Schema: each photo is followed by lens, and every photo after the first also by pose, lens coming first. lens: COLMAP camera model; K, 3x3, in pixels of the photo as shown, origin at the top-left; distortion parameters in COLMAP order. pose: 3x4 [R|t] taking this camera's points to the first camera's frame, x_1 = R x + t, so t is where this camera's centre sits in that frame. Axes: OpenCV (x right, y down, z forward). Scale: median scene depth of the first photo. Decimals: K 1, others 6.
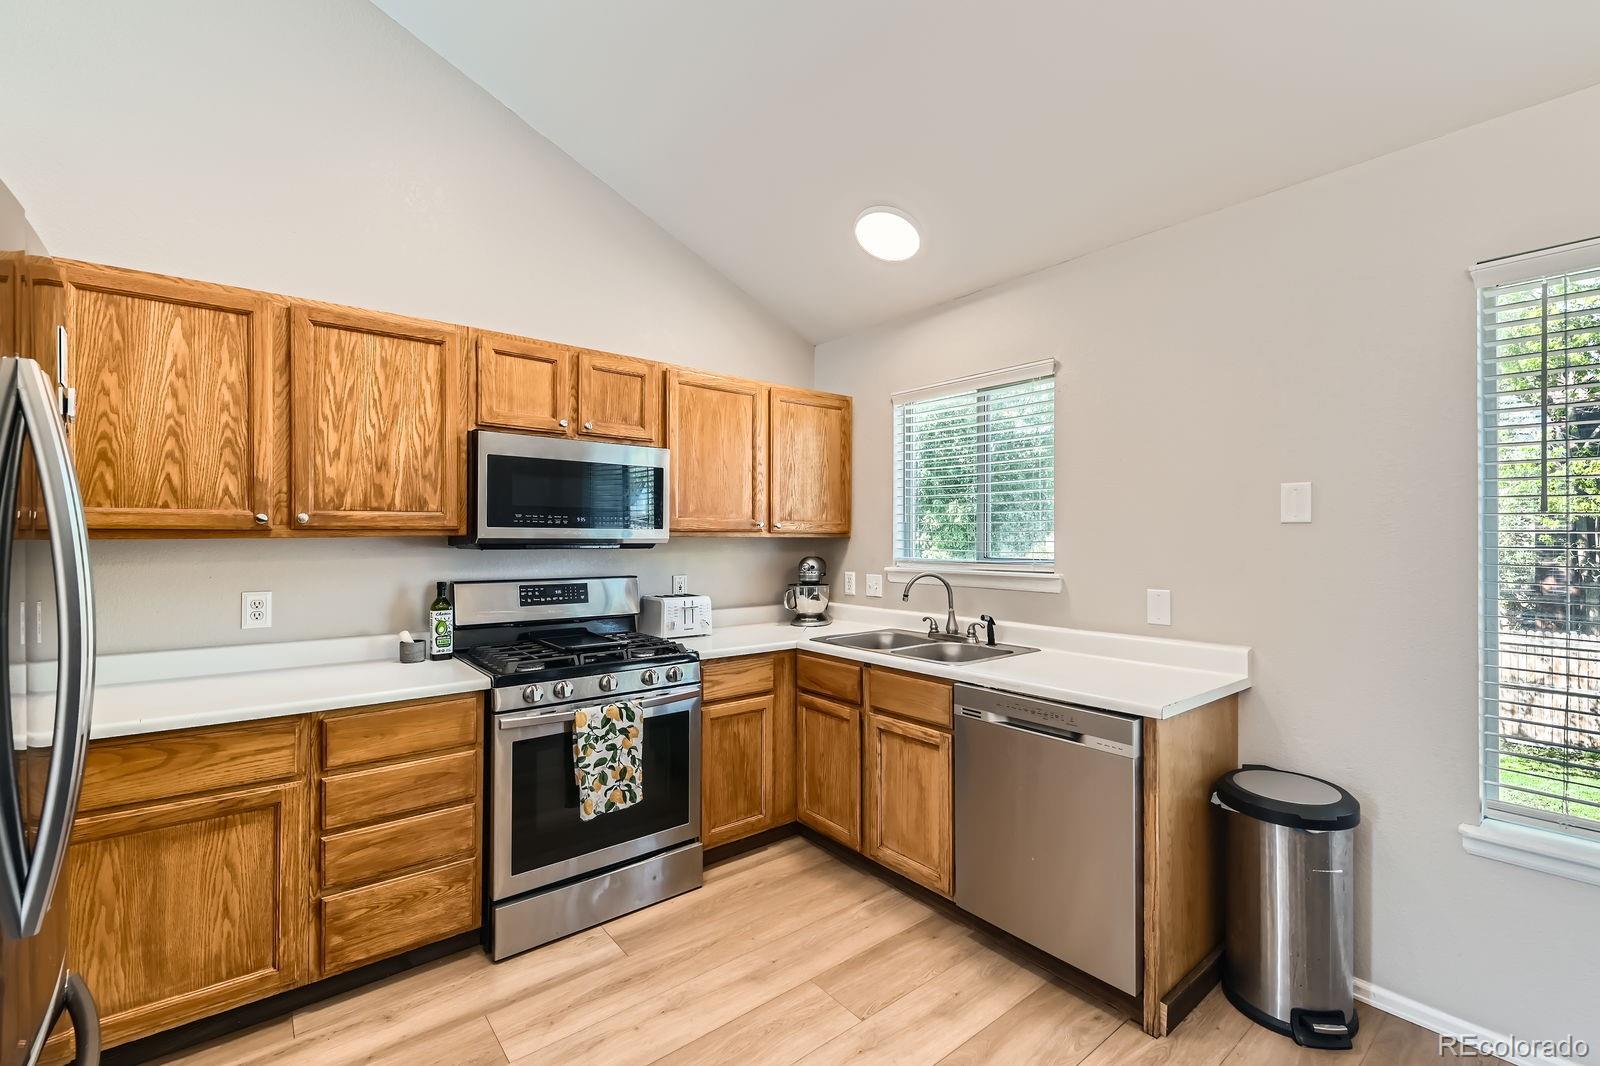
lens RADIAL K [[685.2, 0, 807.2], [0, 685.2, 534.7], [0, 0, 1]] dist [0.012299, -0.008101]
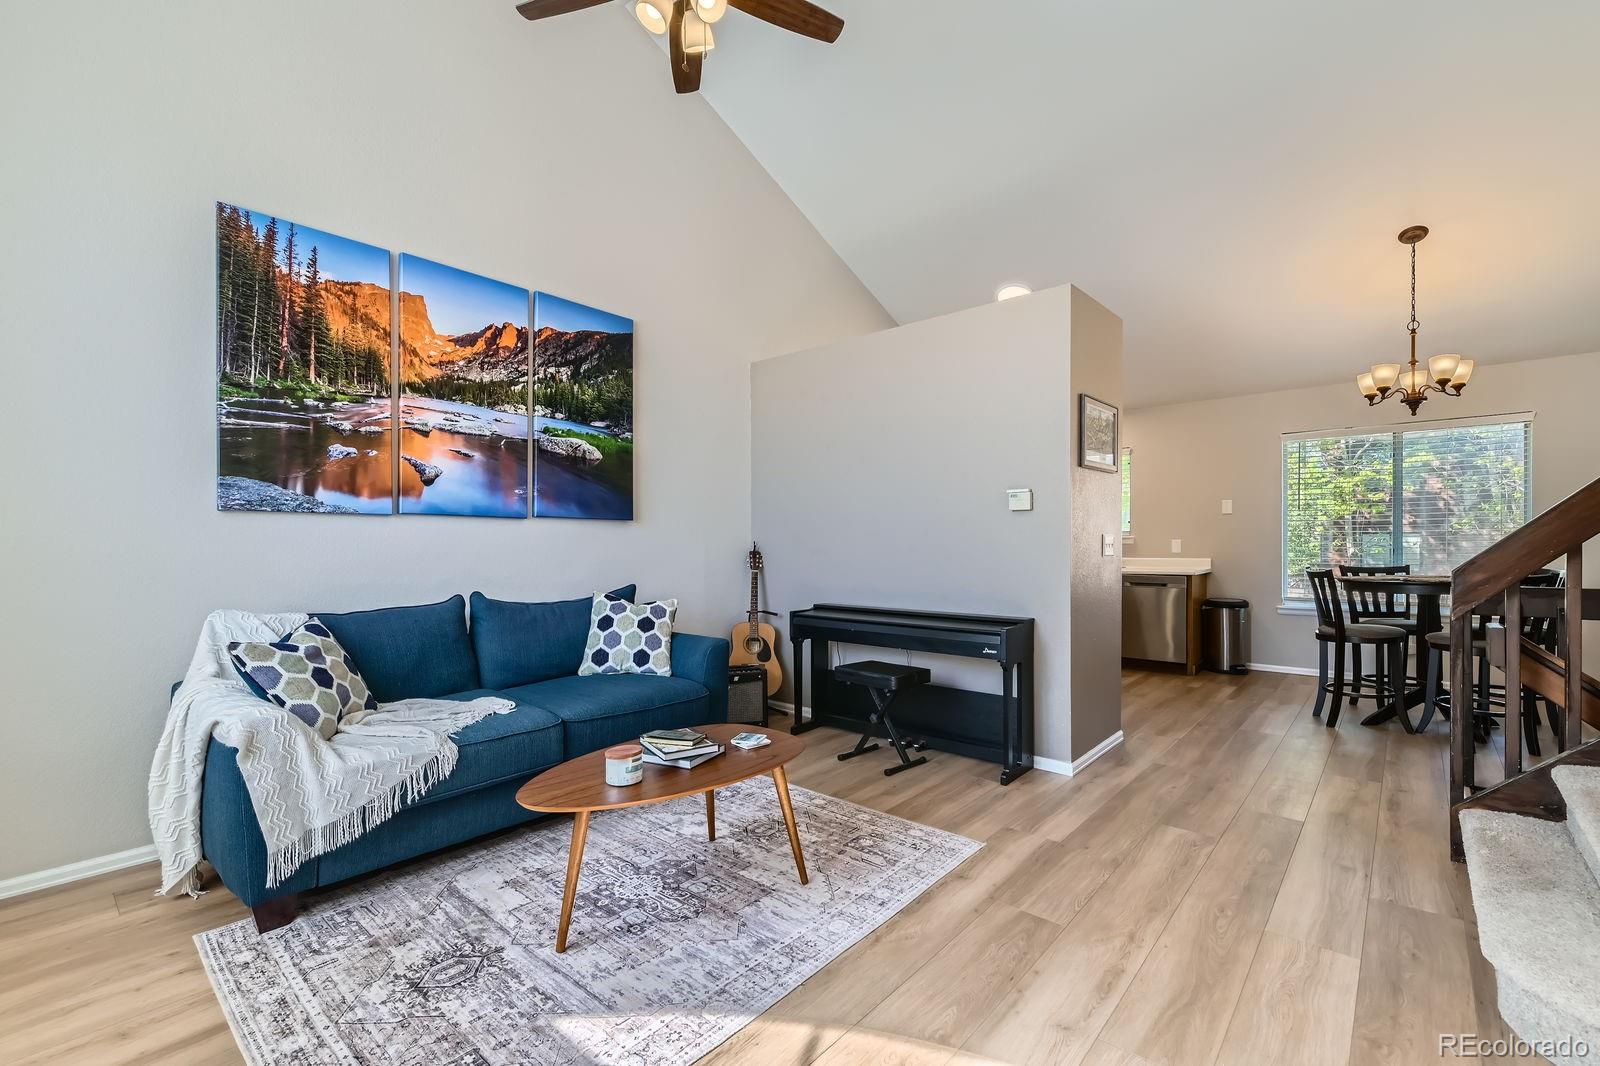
lens RADIAL K [[685.2, 0, 807.2], [0, 685.2, 534.7], [0, 0, 1]] dist [0.012299, -0.008101]
pose [[0.986635, -0.007316, 0.162780, -1.443226], [0.007817, 0.999966, -0.002434, 0.061317], [-0.162757, 0.003674, 0.986659, -1.514017]]
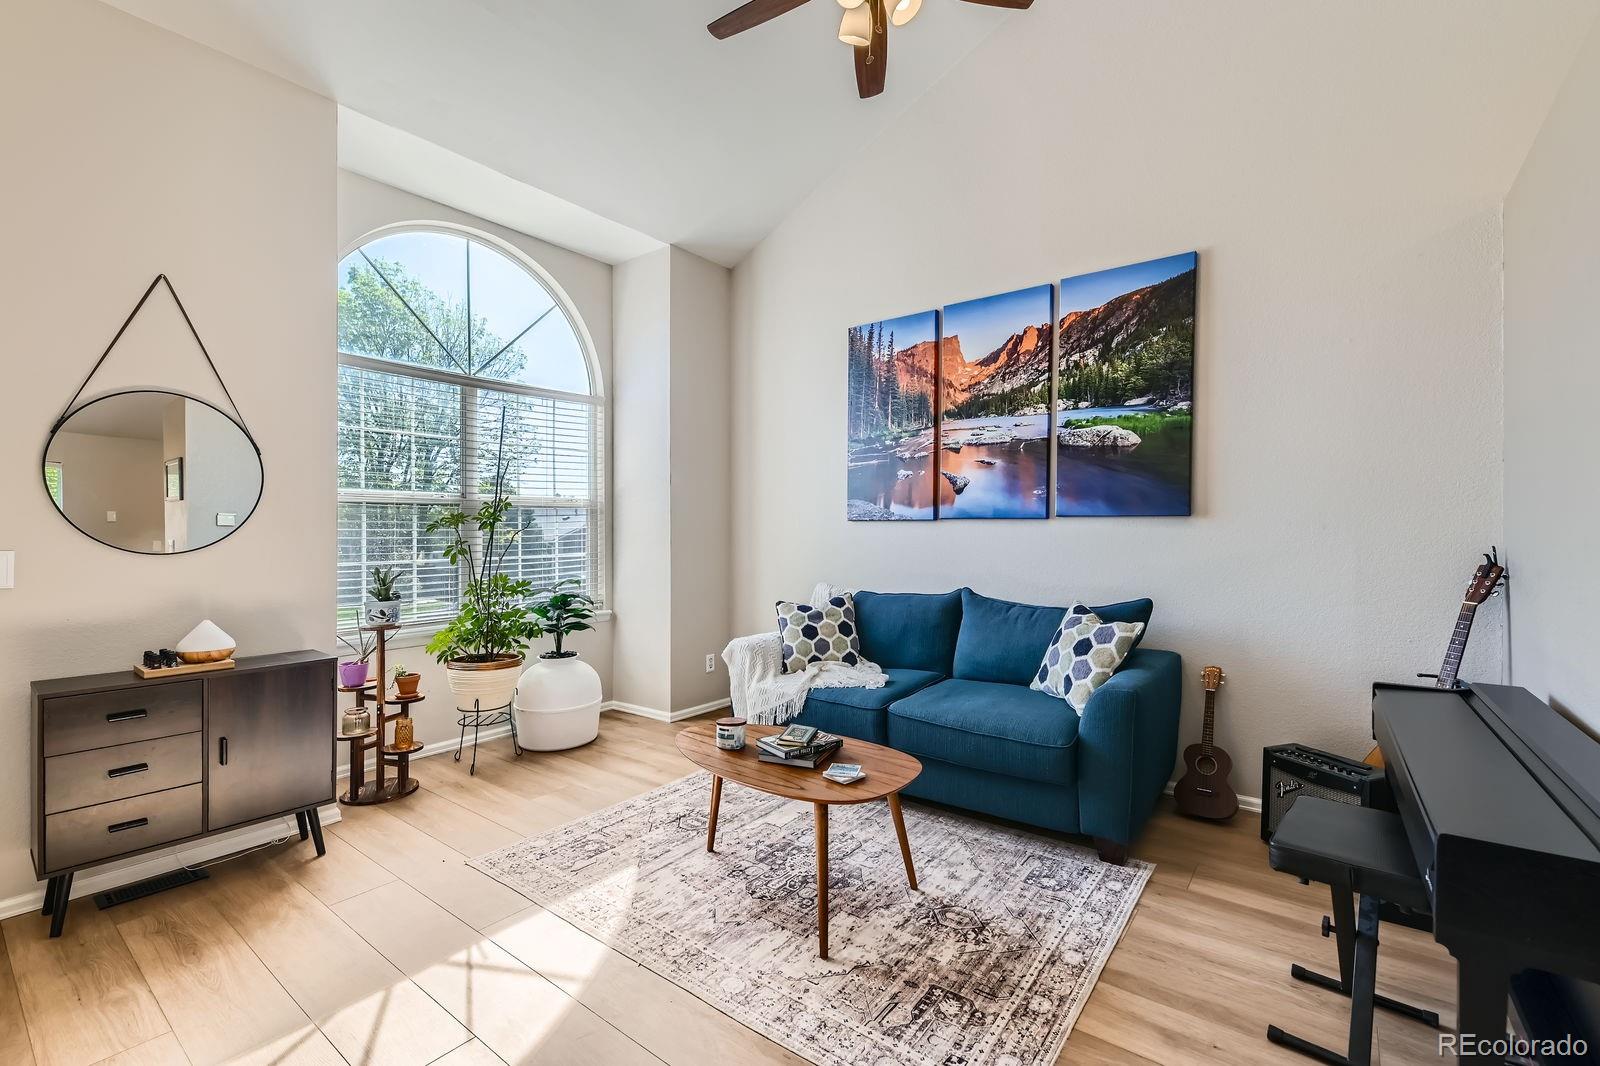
lens RADIAL K [[695.5, 0, 810.8], [0, 695.5, 515.8], [0, 0, 1]] dist [0.013313, 0.000287]
pose [[0.221272, -0.027901, -0.974813, -0.393320], [0.013063, 0.999586, -0.025645, 0.041325], [0.975125, -0.007059, 0.221545, -0.699012]]
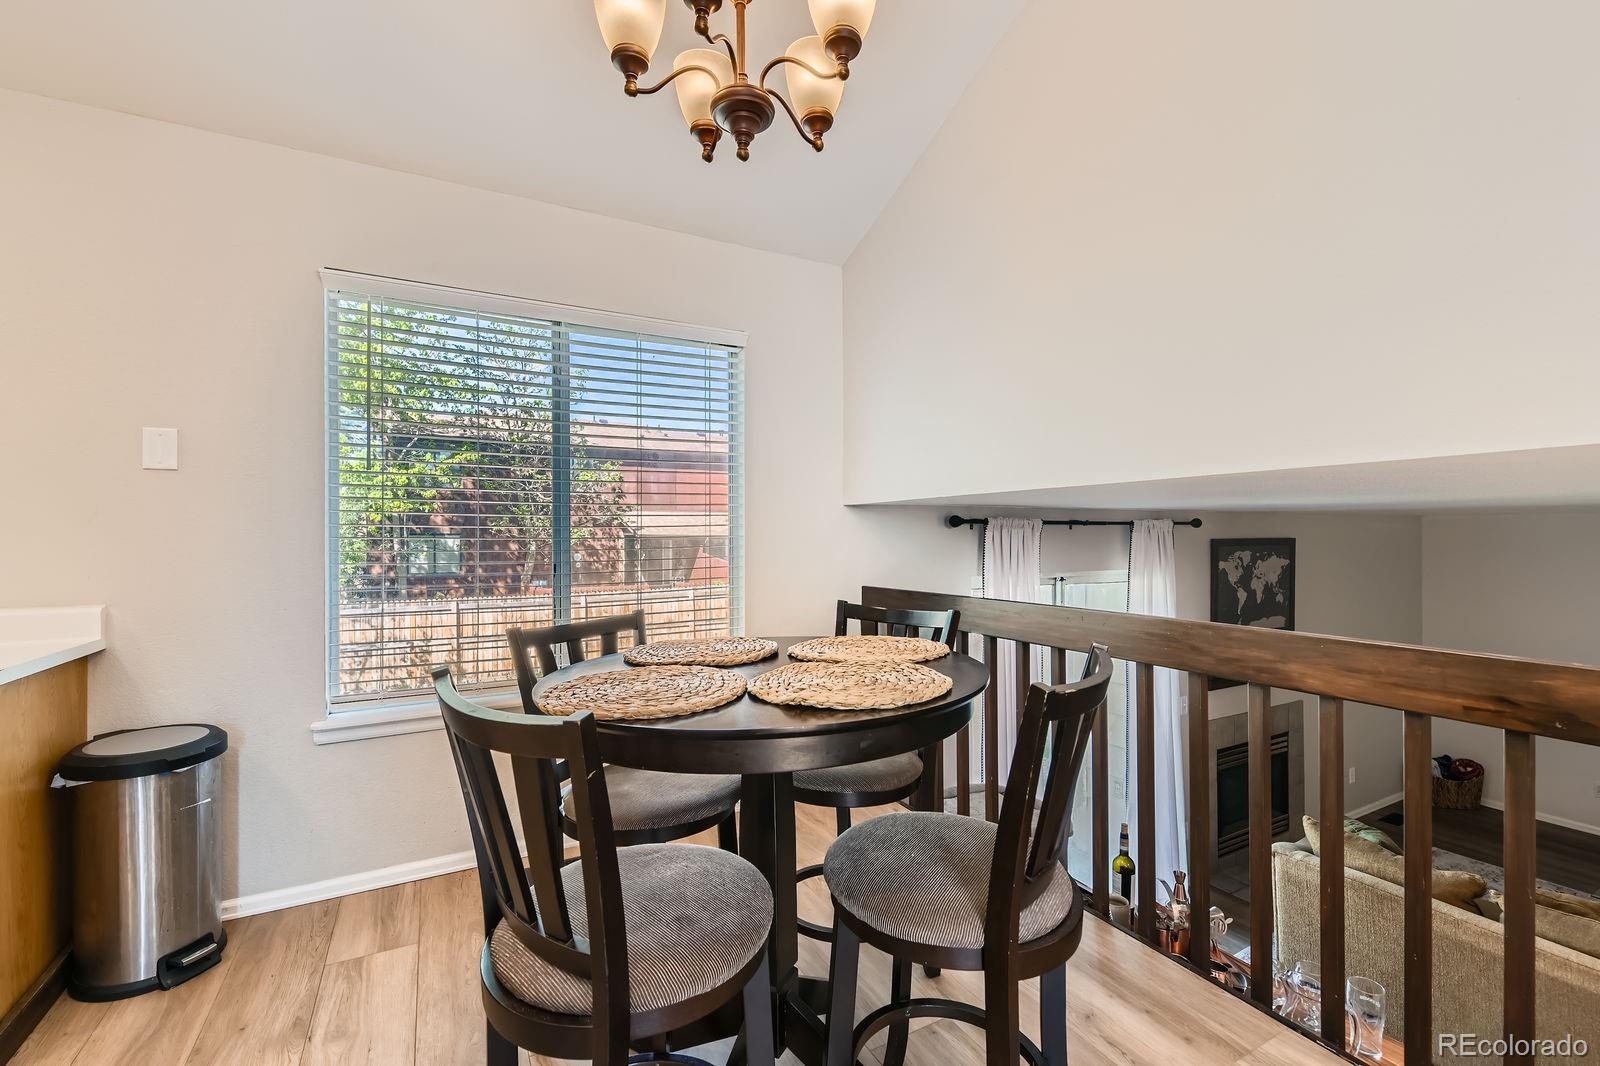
lens RADIAL K [[685.2, 0, 807.2], [0, 685.2, 534.7], [0, 0, 1]] dist [0.012299, -0.008101]
pose [[0.185944, -0.000921, 0.982560, -0.067602], [-0.002533, 0.999996, 0.001416, 0.066918], [-0.982557, -0.002752, 0.185941, -0.070510]]
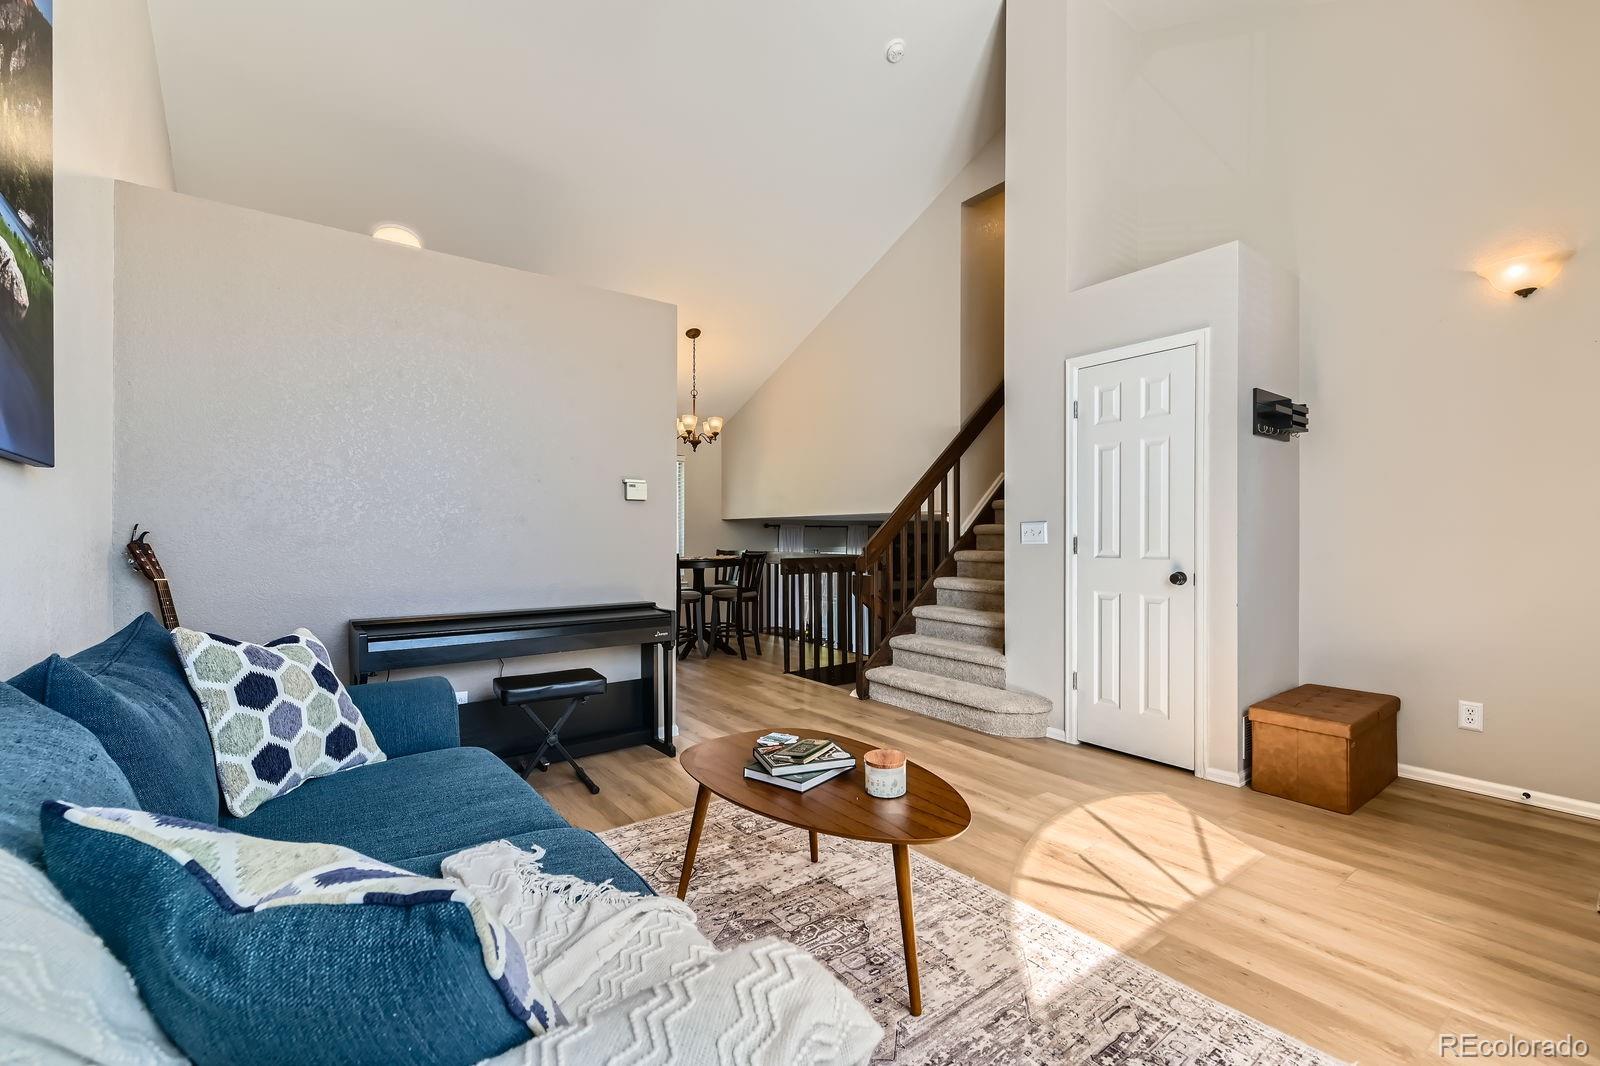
lens RADIAL K [[685.2, 0, 807.2], [0, 685.2, 534.7], [0, 0, 1]] dist [0.012299, -0.008101]
pose [[0.049404, 0.000265, 0.998779, -2.328252], [-0.002485, 0.999997, -0.000142, 0.087736], [-0.998776, -0.002475, 0.049405, -0.527153]]
